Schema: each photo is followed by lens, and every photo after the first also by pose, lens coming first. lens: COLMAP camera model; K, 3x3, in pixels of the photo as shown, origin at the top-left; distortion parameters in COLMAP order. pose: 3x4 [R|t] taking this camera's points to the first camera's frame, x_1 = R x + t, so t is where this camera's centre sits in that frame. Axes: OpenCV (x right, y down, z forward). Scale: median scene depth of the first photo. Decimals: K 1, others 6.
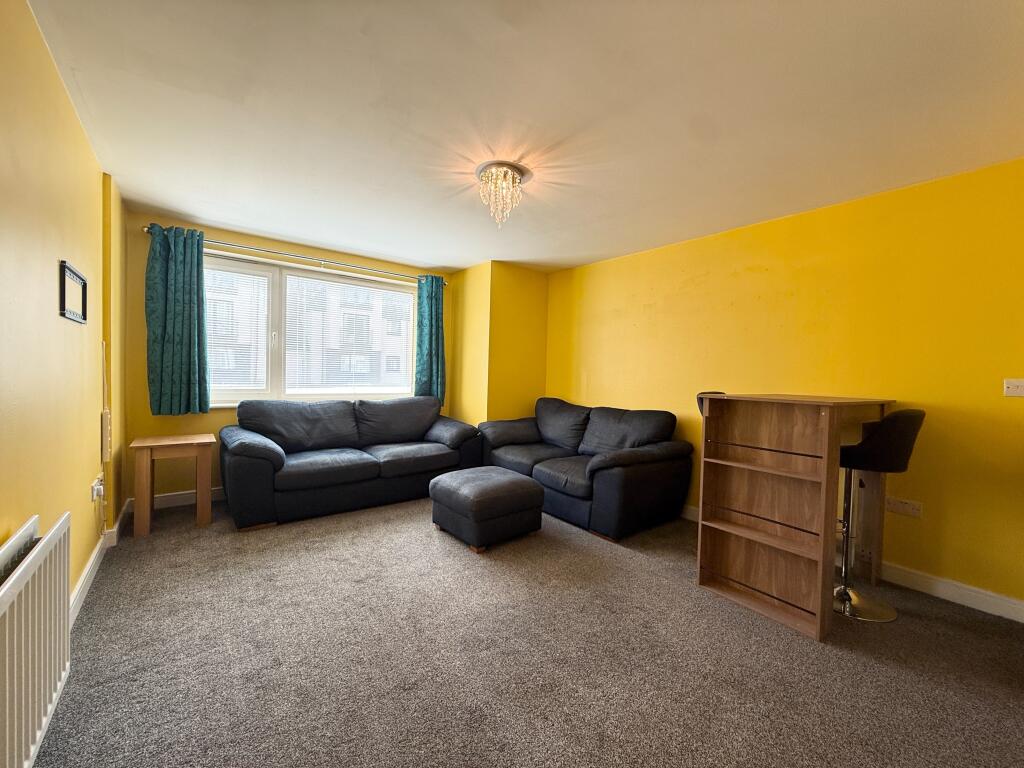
lens RADIAL K [[409.4, 0, 512.0], [0, 409.4, 384.0], [0, 0, 1]] dist [0.001551, 0.000006]
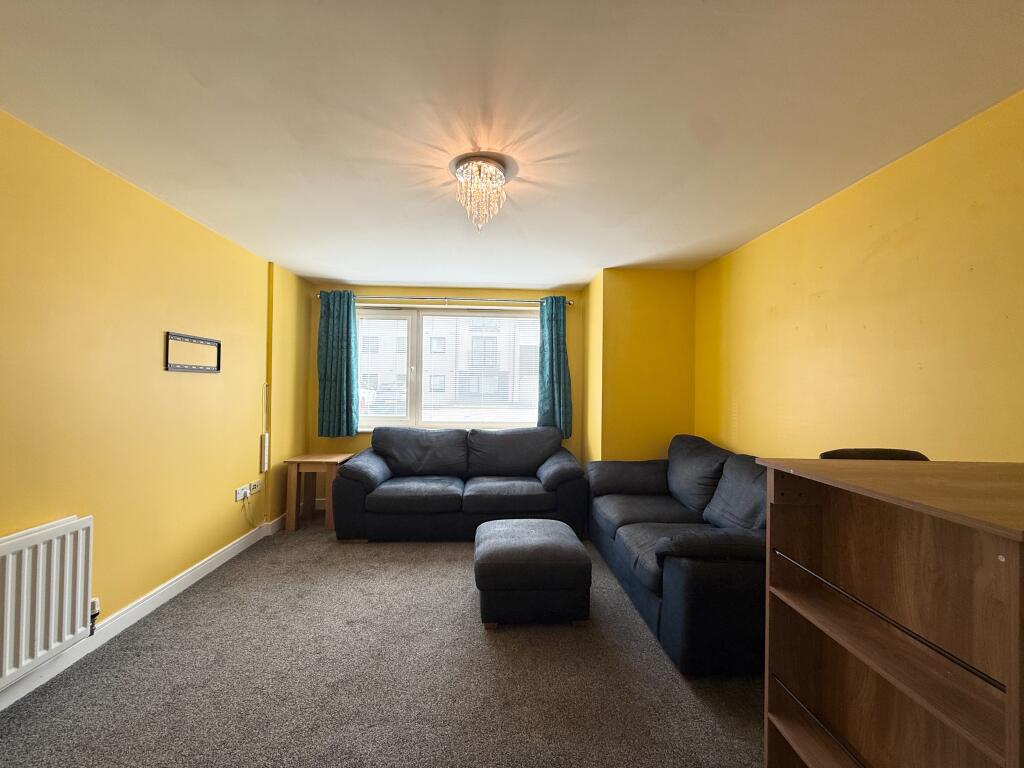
lens RADIAL K [[409.4, 0, 512.0], [0, 409.4, 384.0], [0, 0, 1]] dist [0.001551, 0.000006]
pose [[0.815648, -0.022683, -0.578103, 0.324637], [-0.006176, 0.998833, -0.047906, -0.027282], [0.578515, 0.042645, 0.814556, 0.249747]]
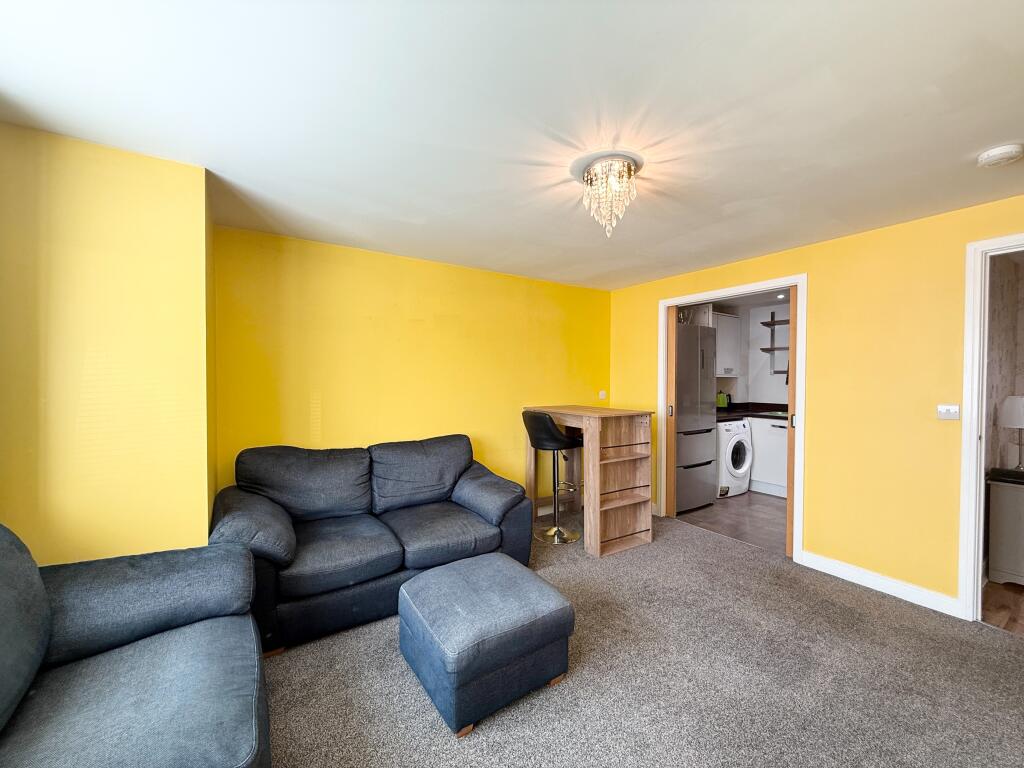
lens RADIAL K [[400.0, 0, 510.5], [0, 400.0, 386.5], [0, 0, 1]] dist [0.001486, 0.000064]
pose [[0.095671, -0.043533, 0.994461, -0.548858], [0.025126, 0.998831, 0.041307, -0.084007], [-0.995096, 0.021035, 0.096653, 0.739835]]
